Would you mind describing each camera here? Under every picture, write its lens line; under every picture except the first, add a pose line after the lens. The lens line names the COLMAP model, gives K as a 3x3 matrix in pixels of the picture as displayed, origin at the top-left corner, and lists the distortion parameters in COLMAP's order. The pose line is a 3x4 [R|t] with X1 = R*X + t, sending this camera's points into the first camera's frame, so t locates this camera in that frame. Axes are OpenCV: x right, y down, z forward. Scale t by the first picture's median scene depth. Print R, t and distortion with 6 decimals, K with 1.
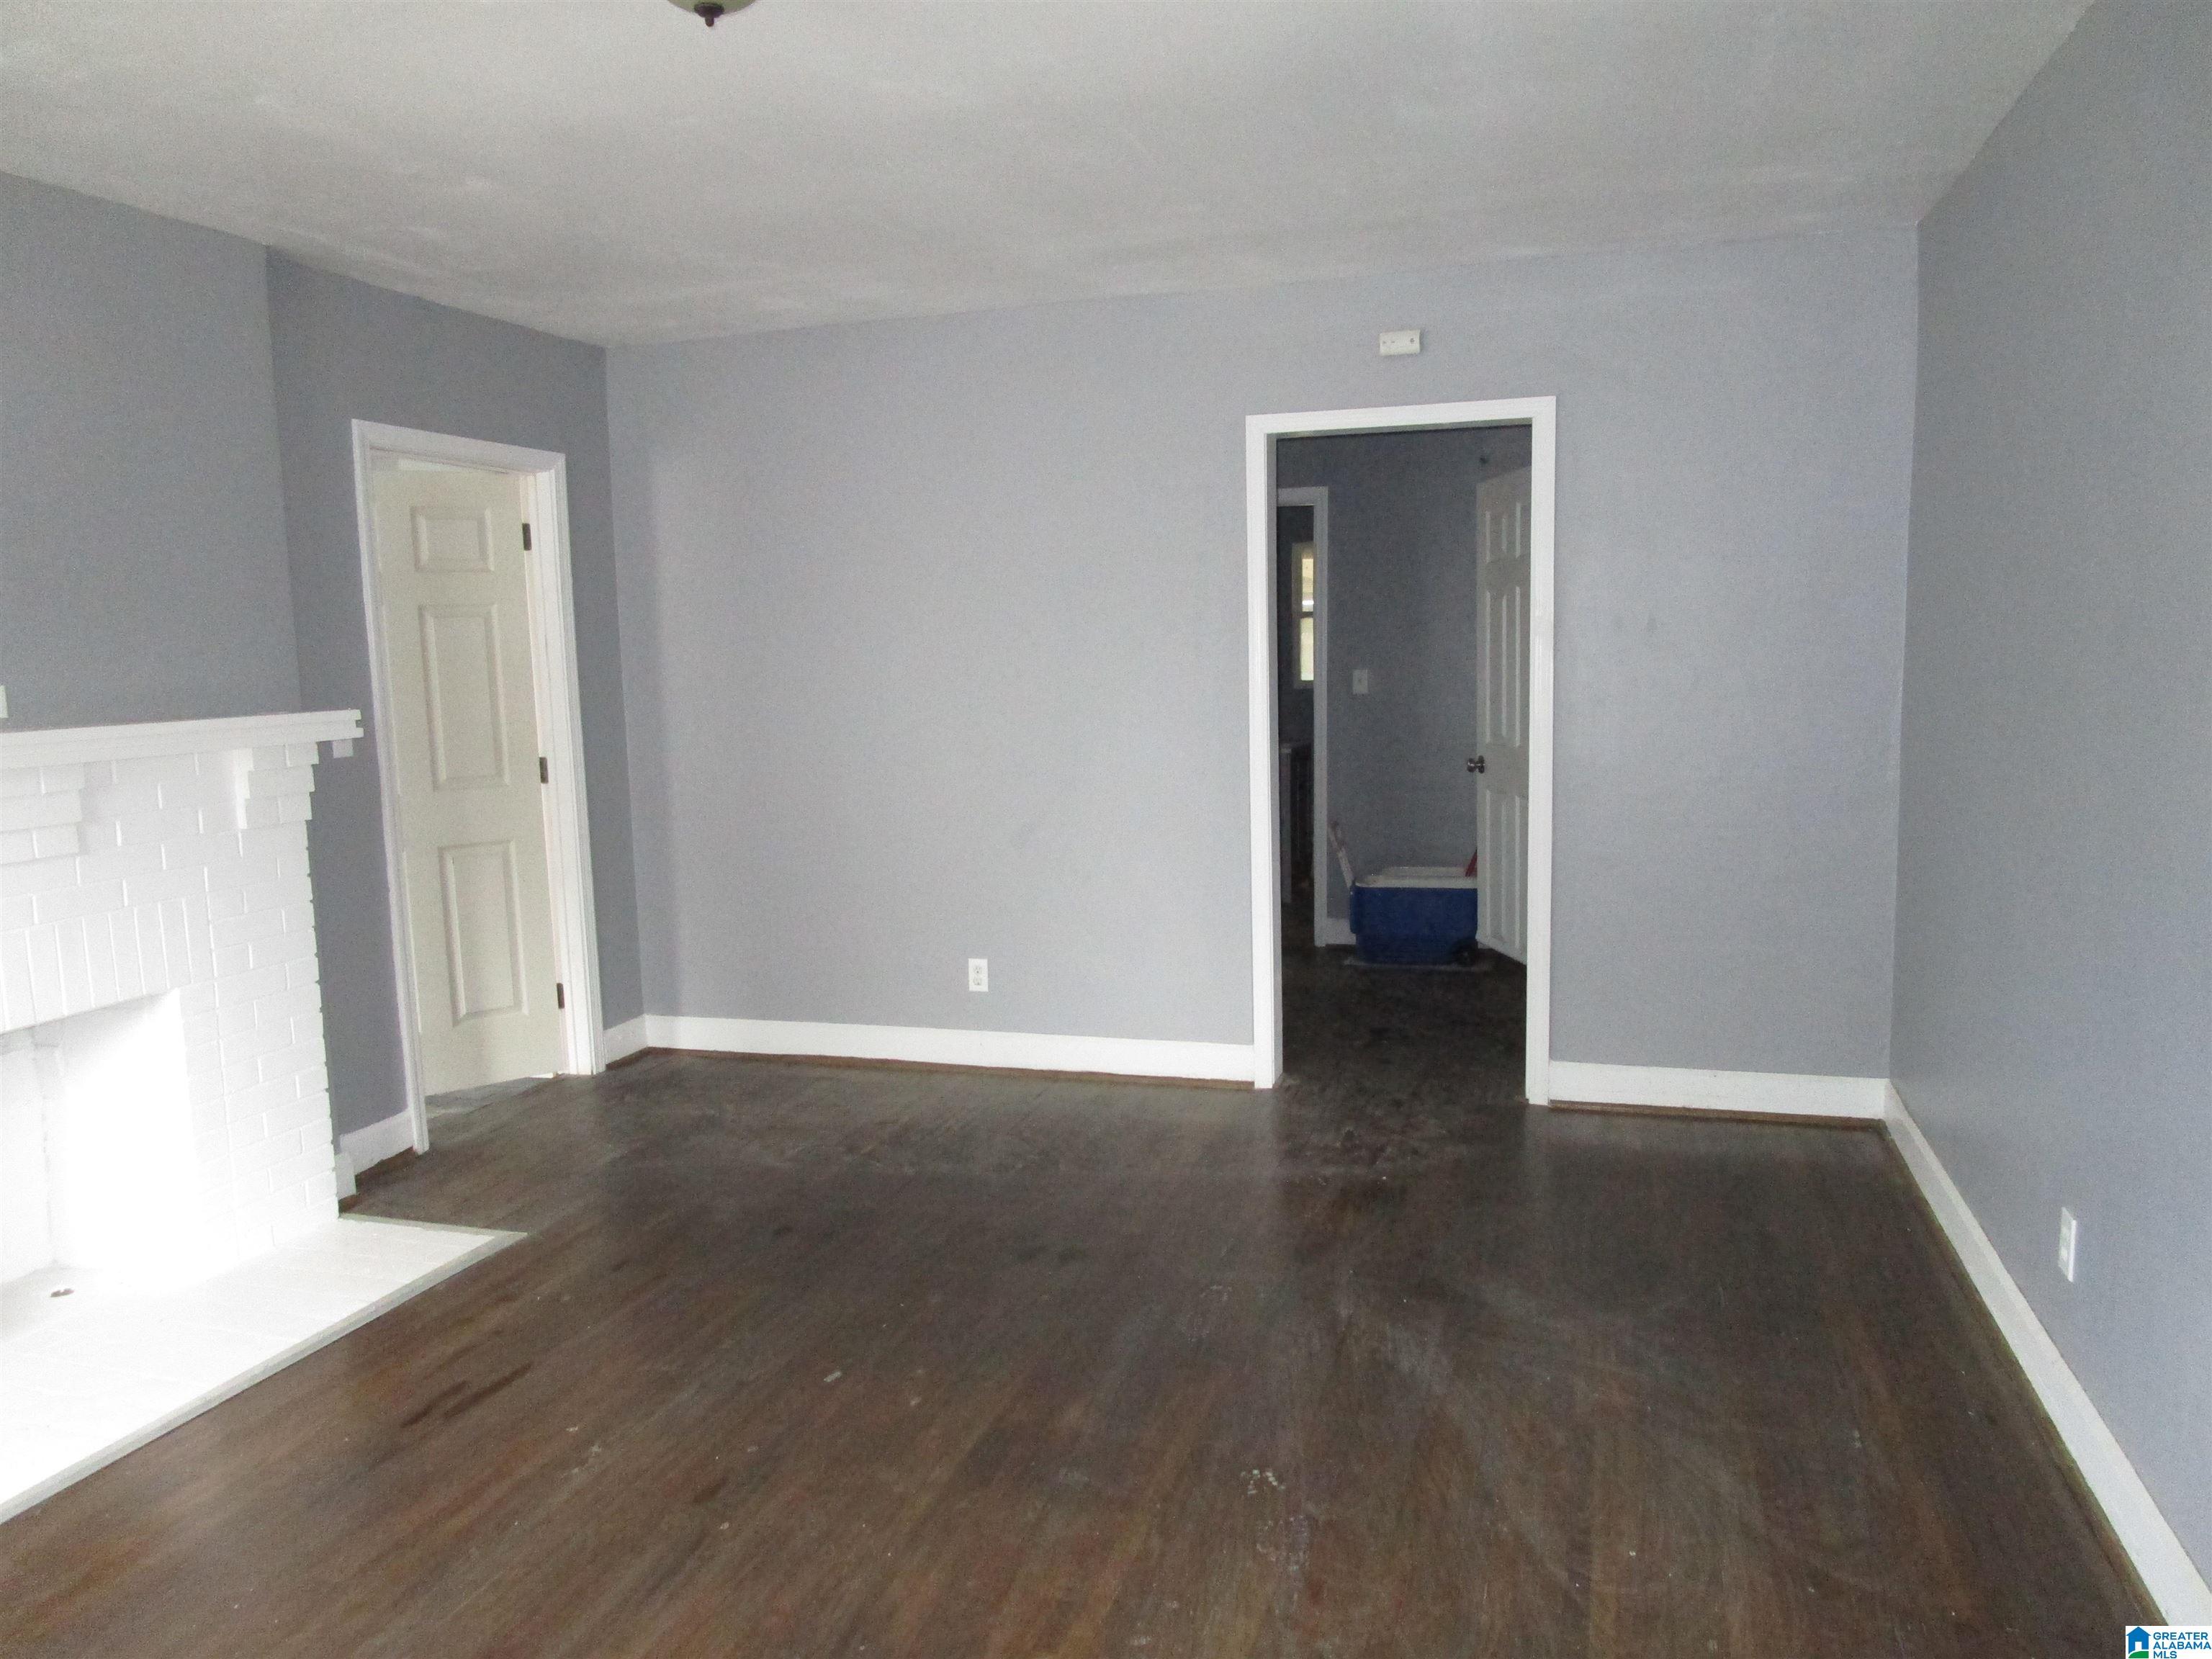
lens RADIAL K [[1579.3, 0, 1106.0], [0, 1579.3, 829.5], [0, 0, 1]] dist [-0.027361, 0.004642]
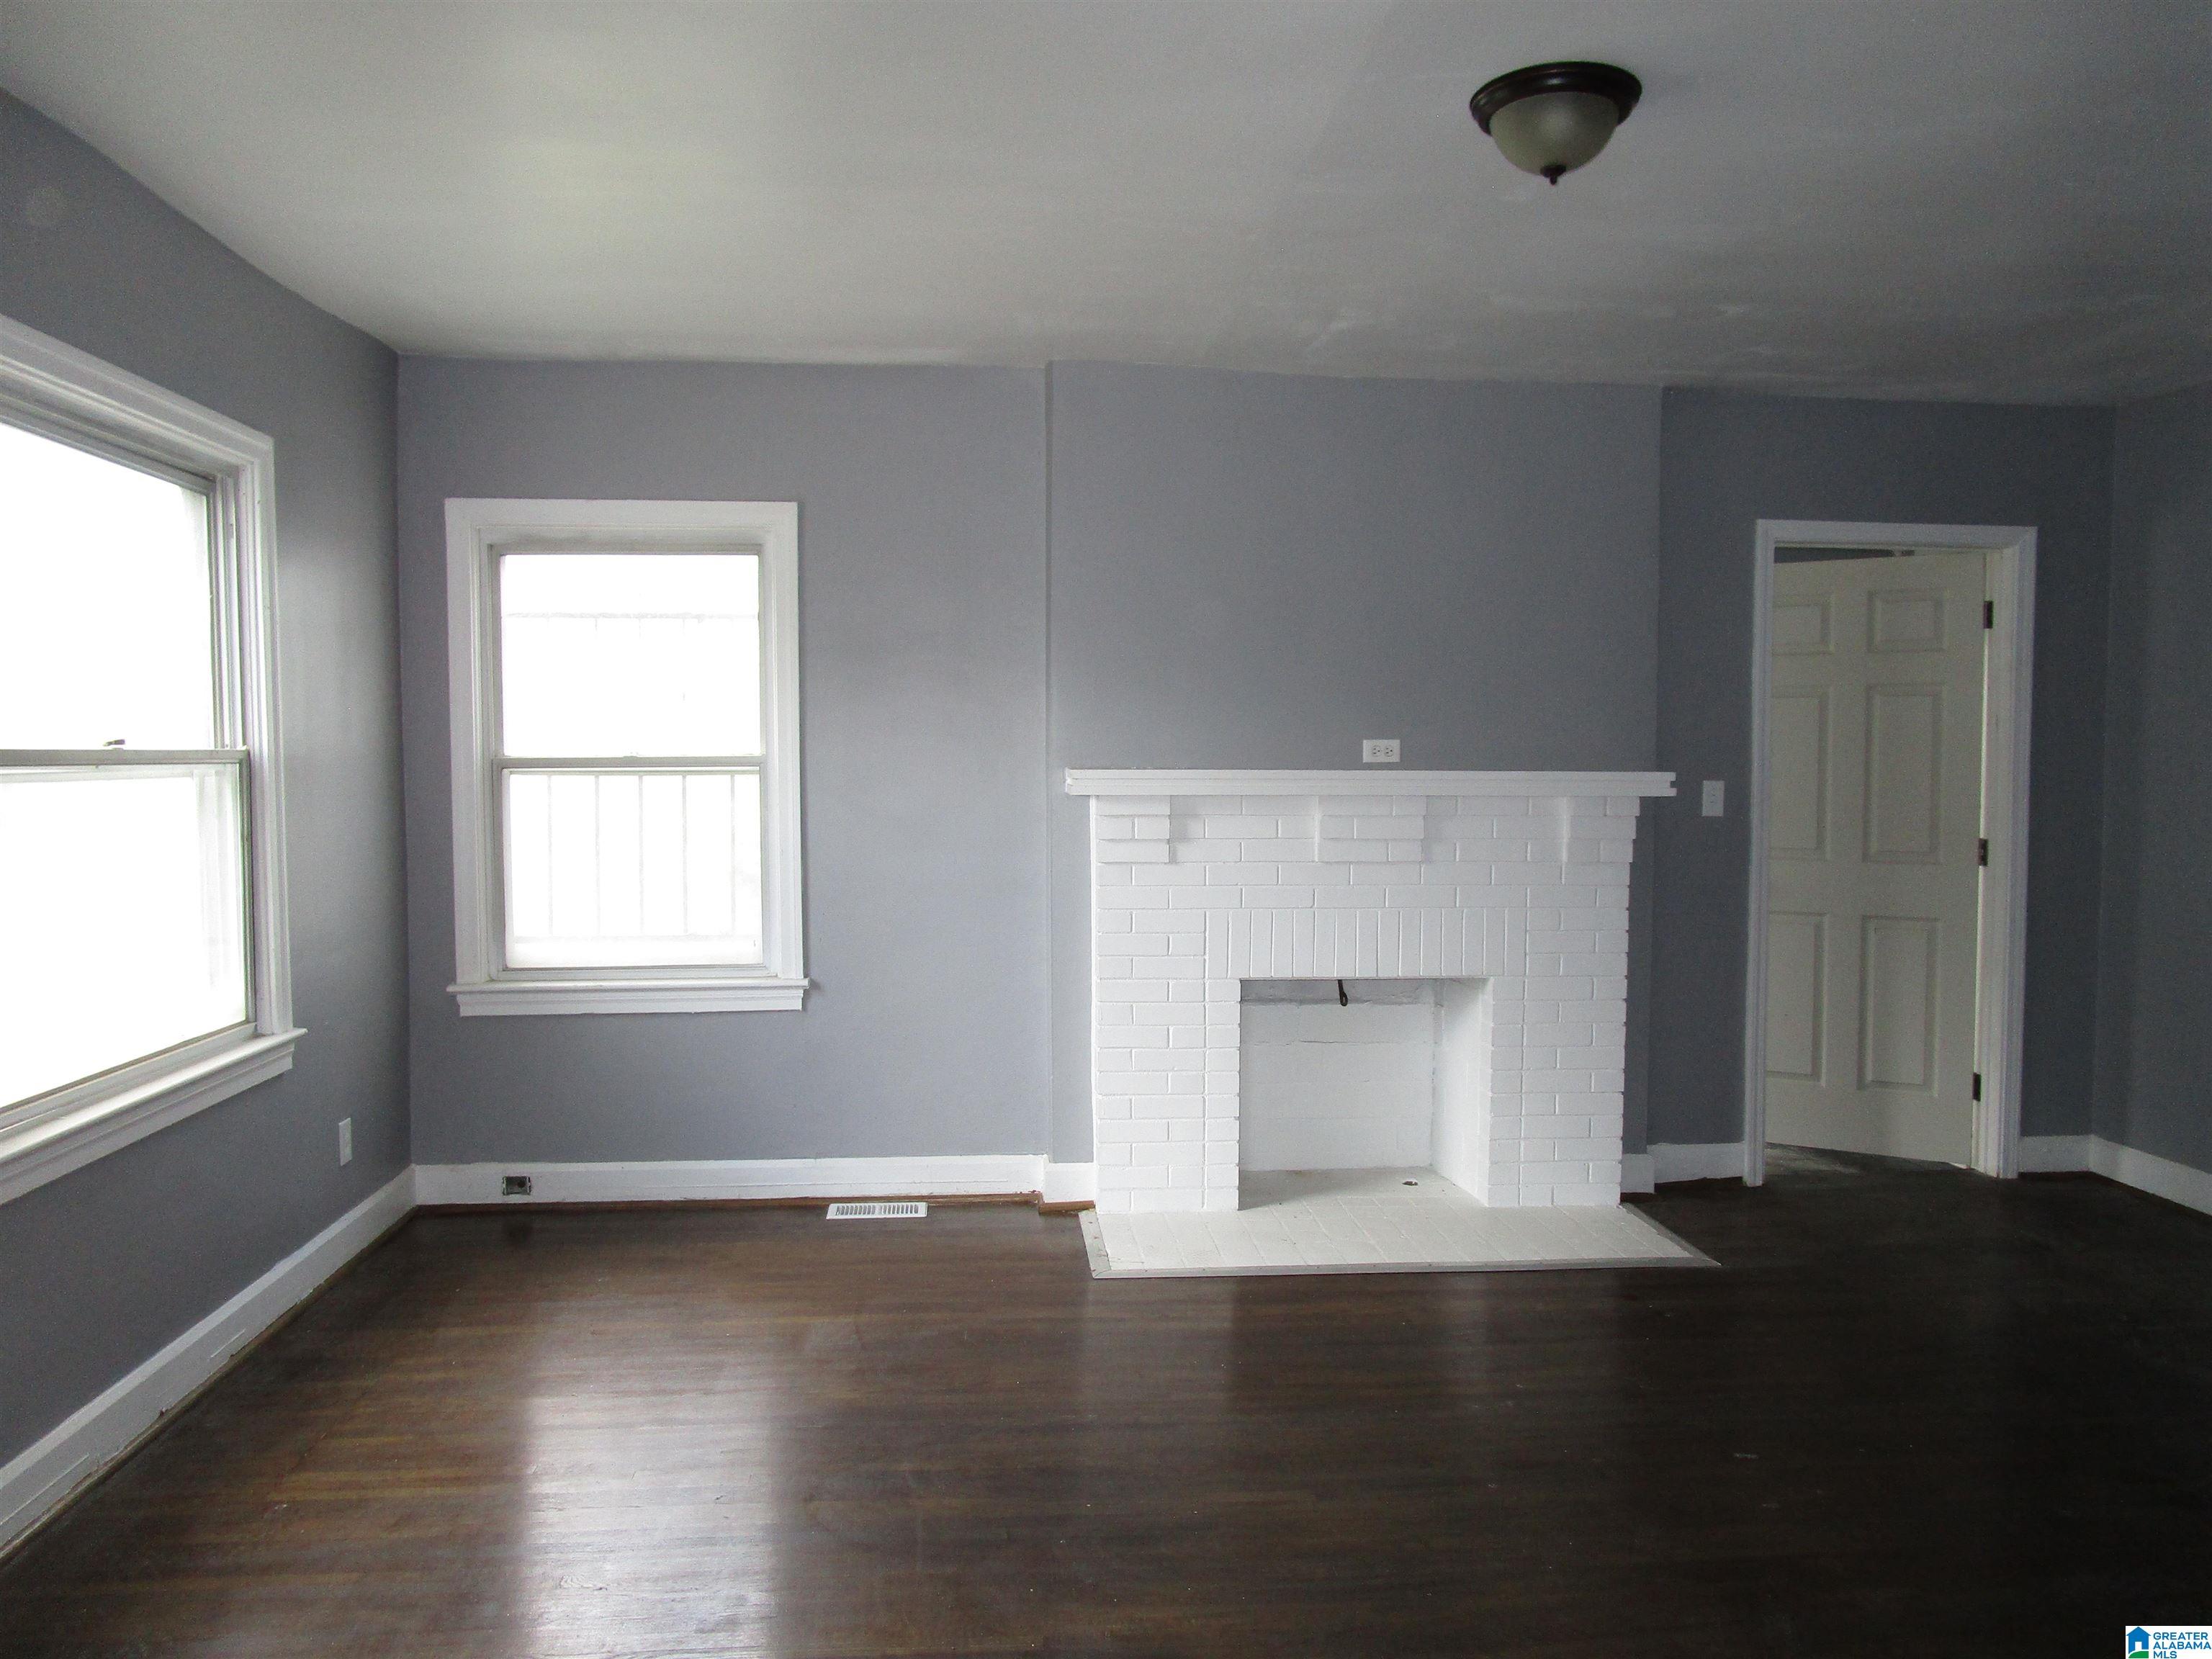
lens RADIAL K [[1579.3, 0, 1106.0], [0, 1579.3, 829.5], [0, 0, 1]] dist [-0.027361, 0.004642]
pose [[0.384417, 0.075172, -0.920094, 0.334763], [-0.126057, 0.991618, 0.028348, -0.011245], [0.914512, 0.105087, 0.390671, 0.129250]]
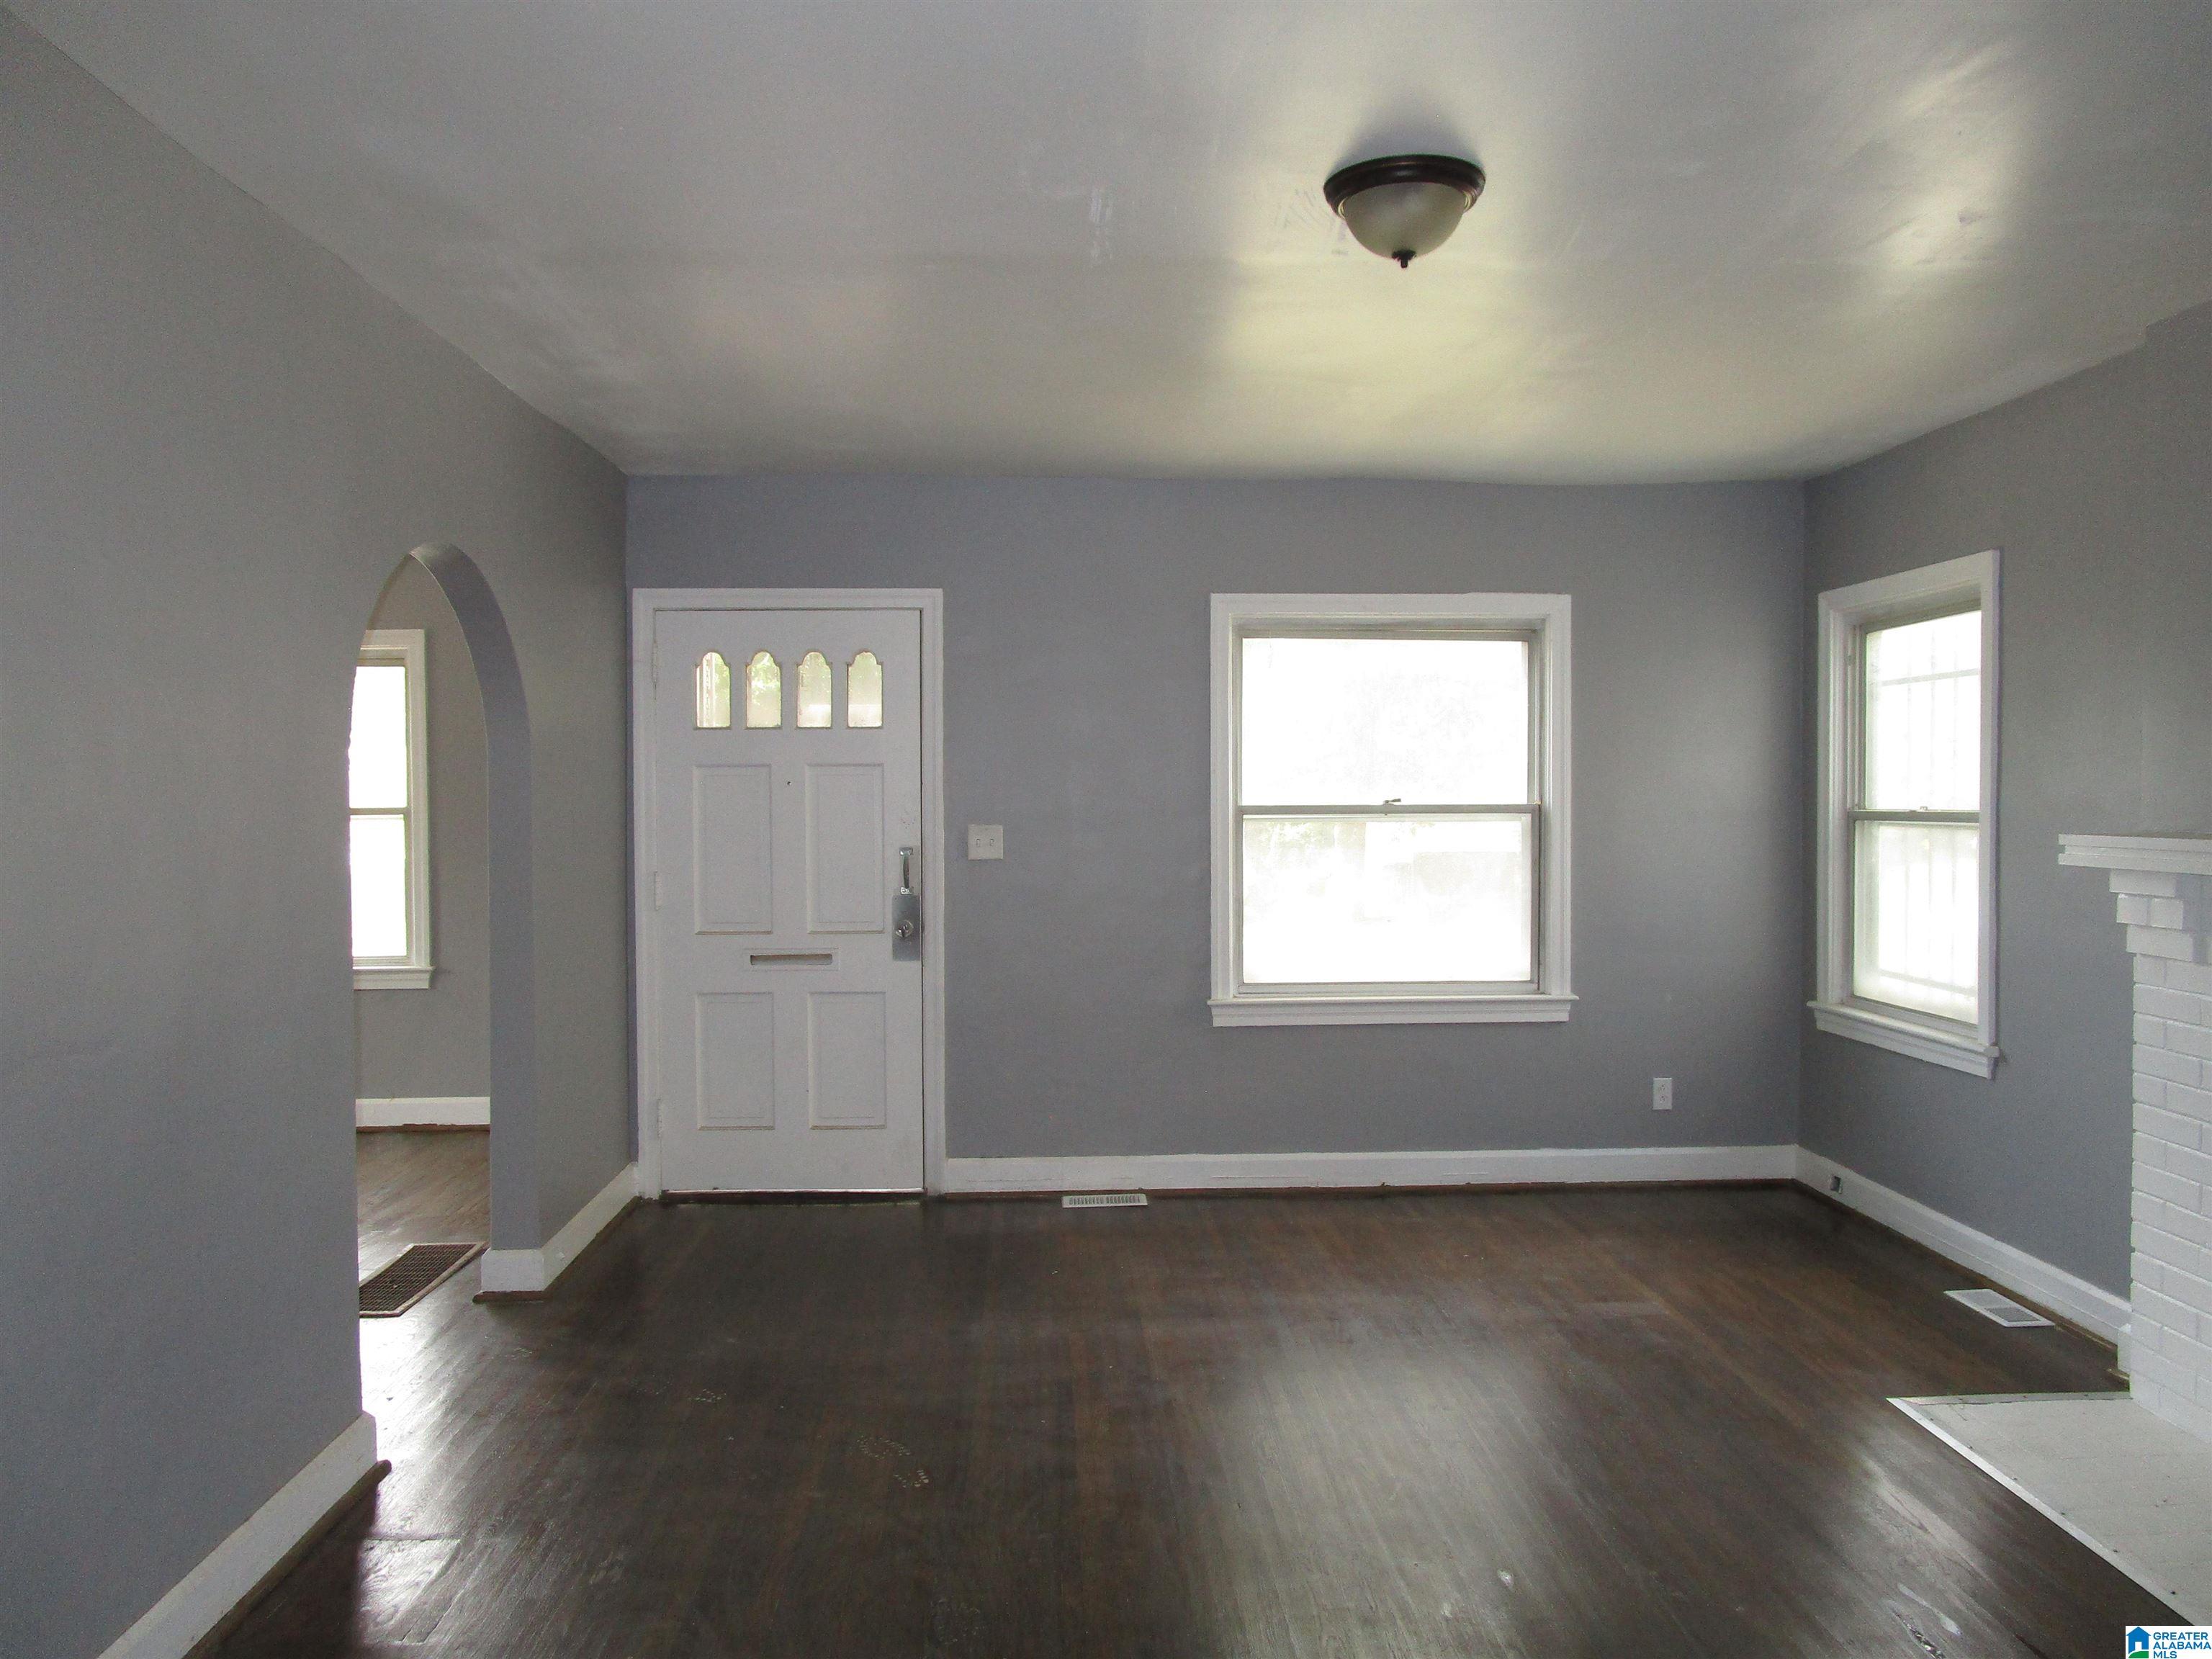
lens RADIAL K [[1579.3, 0, 1106.0], [0, 1579.3, 829.5], [0, 0, 1]] dist [-0.027361, 0.004642]
pose [[-0.938792, 0.040219, -0.342128, 0.183265], [-0.012508, 0.988526, 0.150529, -0.119429], [0.344257, 0.145595, -0.927518, 0.947209]]
